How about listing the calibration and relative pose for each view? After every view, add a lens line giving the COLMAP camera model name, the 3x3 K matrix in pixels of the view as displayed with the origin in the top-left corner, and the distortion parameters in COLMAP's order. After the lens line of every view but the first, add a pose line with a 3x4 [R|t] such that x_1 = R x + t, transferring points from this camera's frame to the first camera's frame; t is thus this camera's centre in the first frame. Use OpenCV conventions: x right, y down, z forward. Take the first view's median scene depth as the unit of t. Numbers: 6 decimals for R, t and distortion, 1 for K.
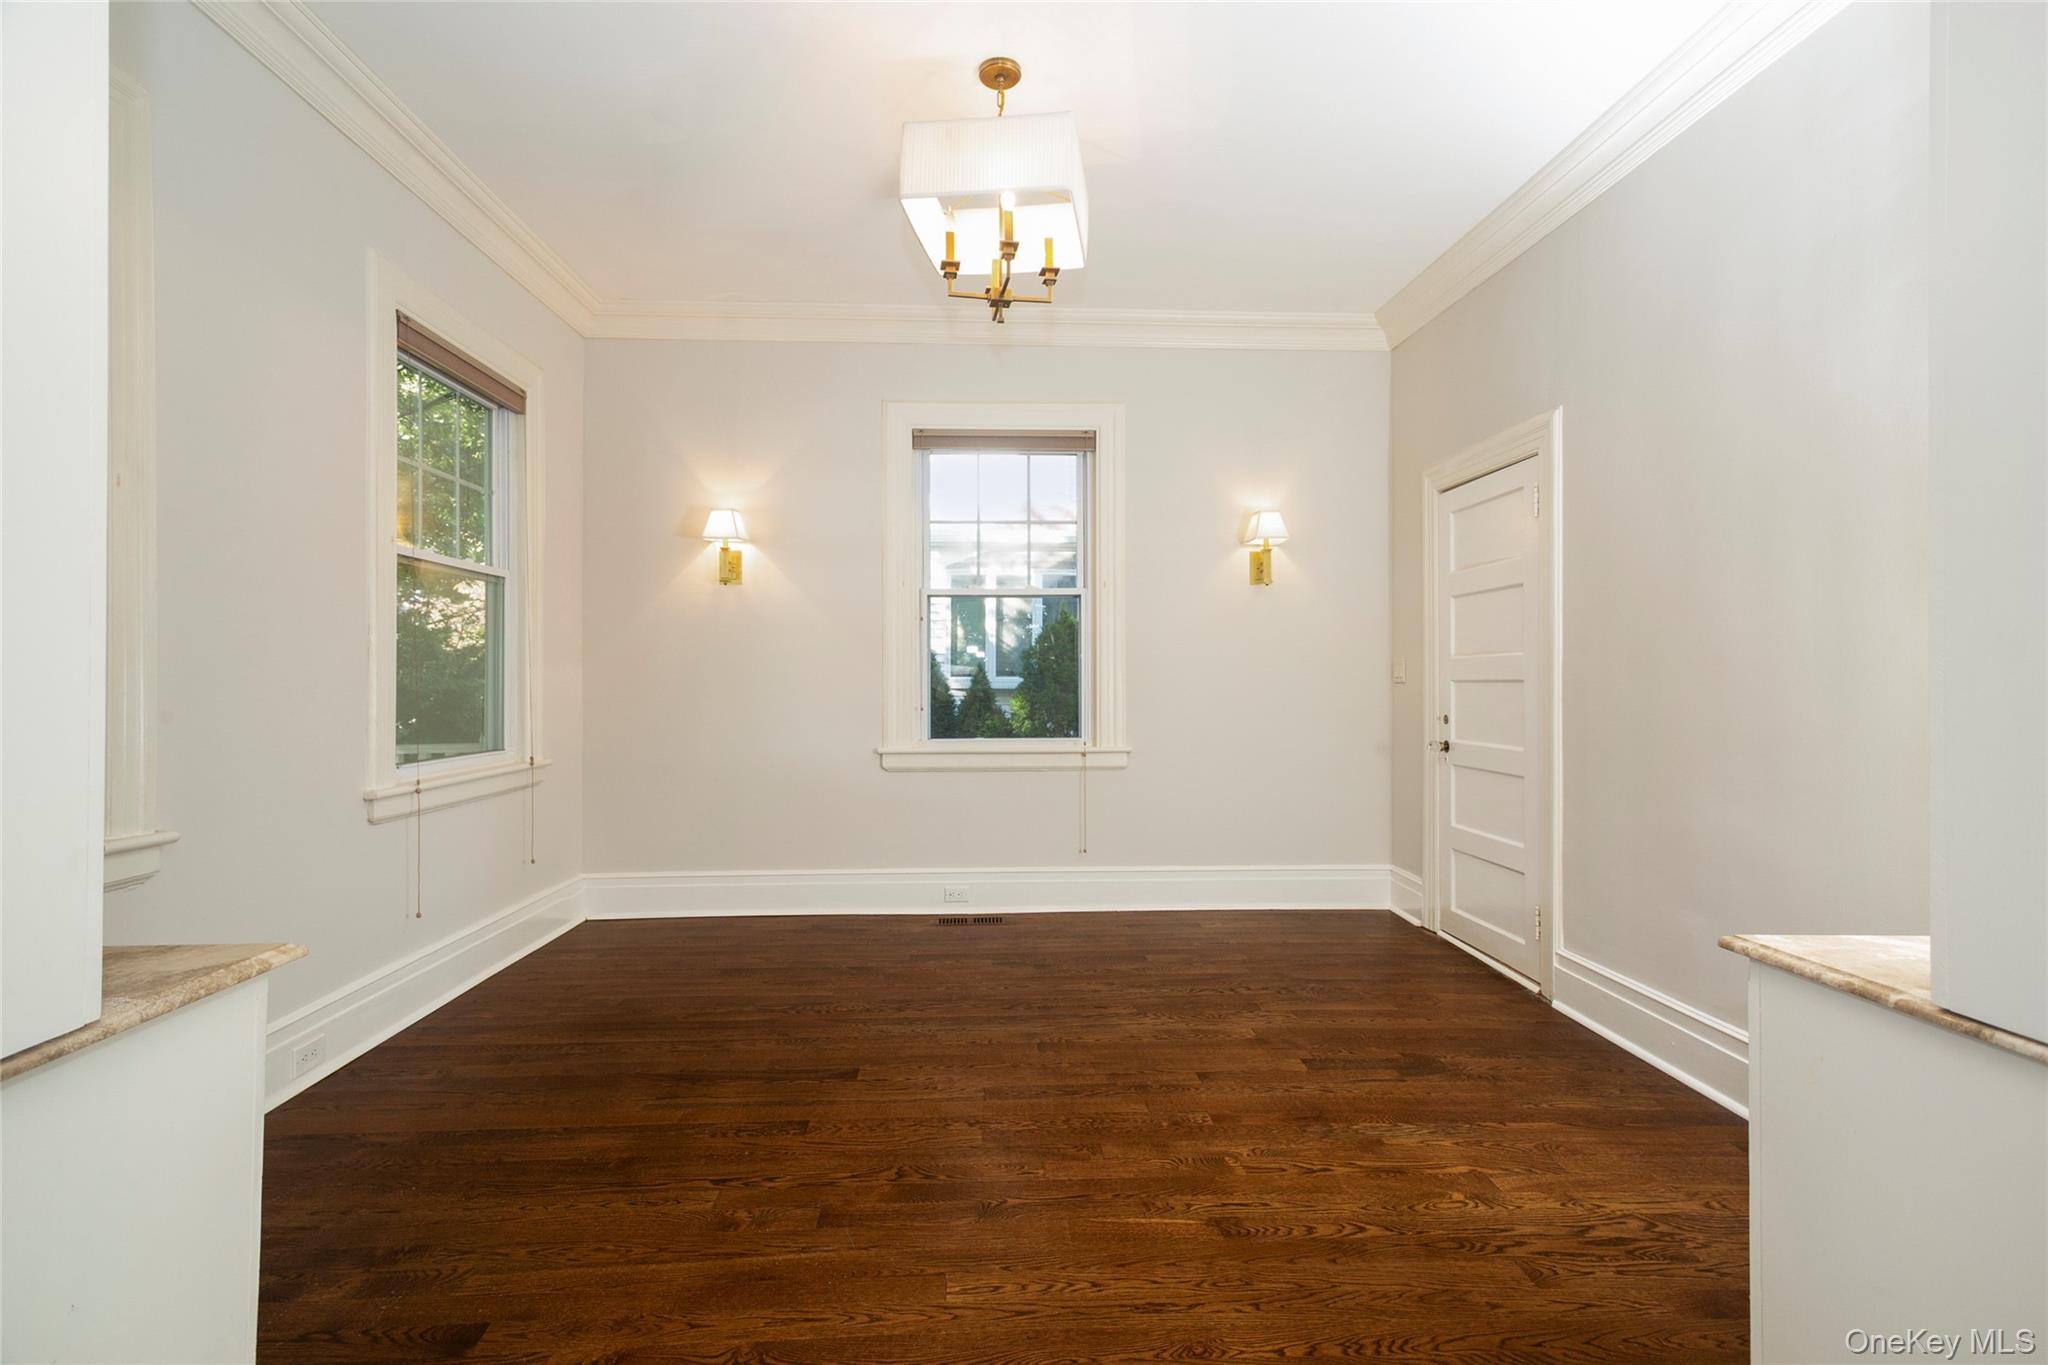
lens RADIAL K [[969.8, 0, 1021.0], [0, 969.8, 668.5], [0, 0, 1]] dist [0.004274, 0.000548]
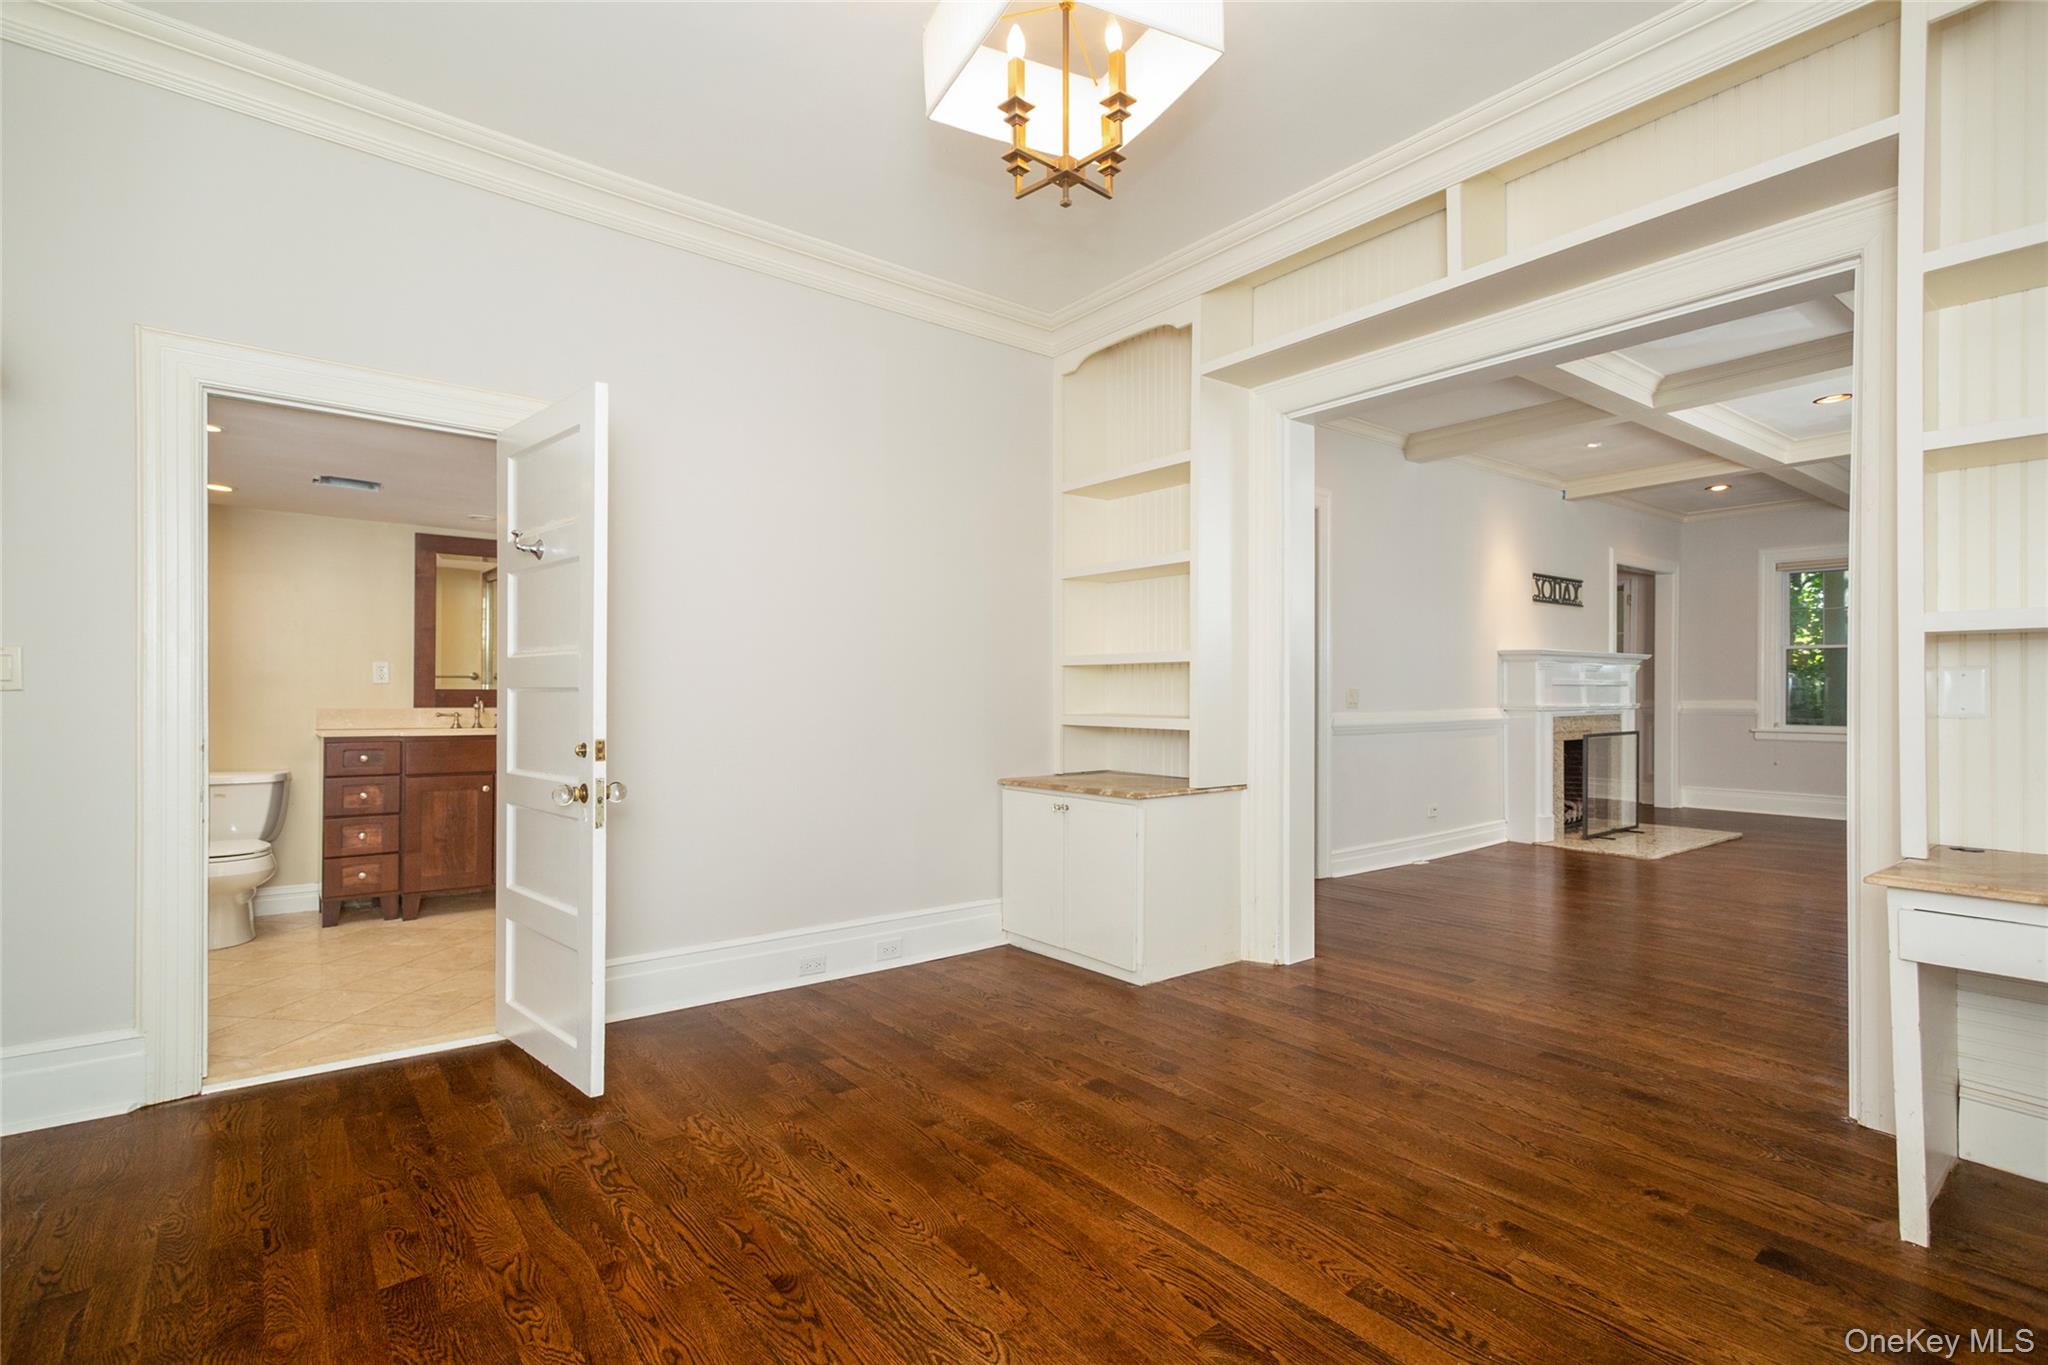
lens RADIAL K [[963.4, 0, 1015.3], [0, 963.4, 677.0], [0, 0, 1]] dist [0.004377, 0.000809]
pose [[-0.580202, 0.014810, 0.814338, -0.696930], [-0.013500, 0.999522, -0.027796, 0.027716], [-0.814360, -0.027120, -0.579725, 1.697364]]
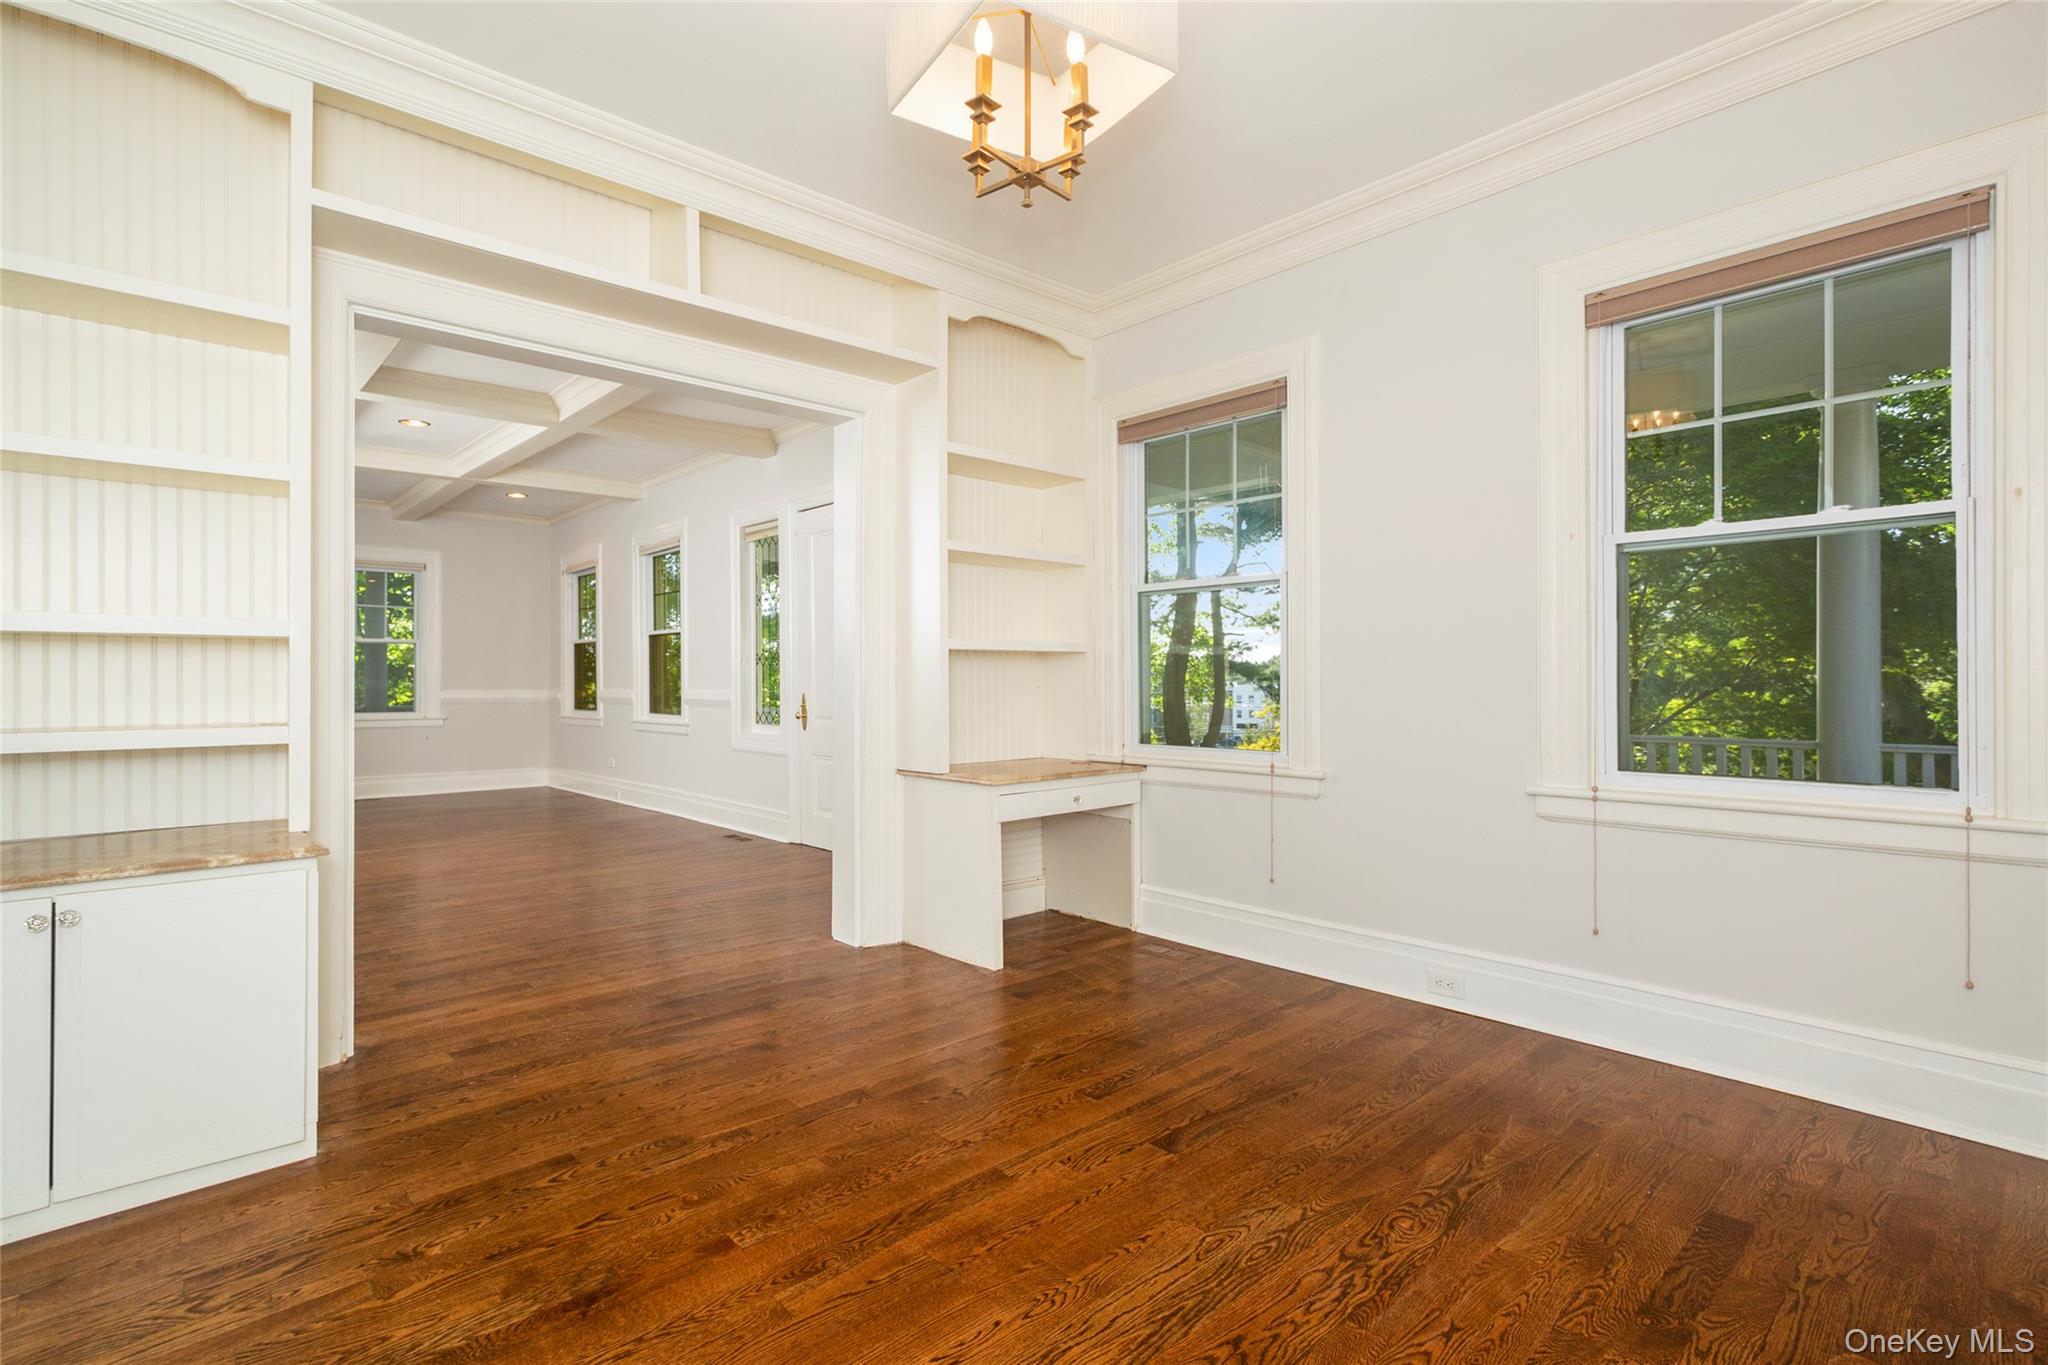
lens RADIAL K [[963.4, 0, 1015.3], [0, 963.4, 677.0], [0, 0, 1]] dist [0.004377, 0.000809]
pose [[-0.769079, -0.001711, -0.639151, 0.541486], [0.013083, 0.999745, -0.018418, 0.025037], [0.639019, -0.022527, -0.768861, 1.828061]]
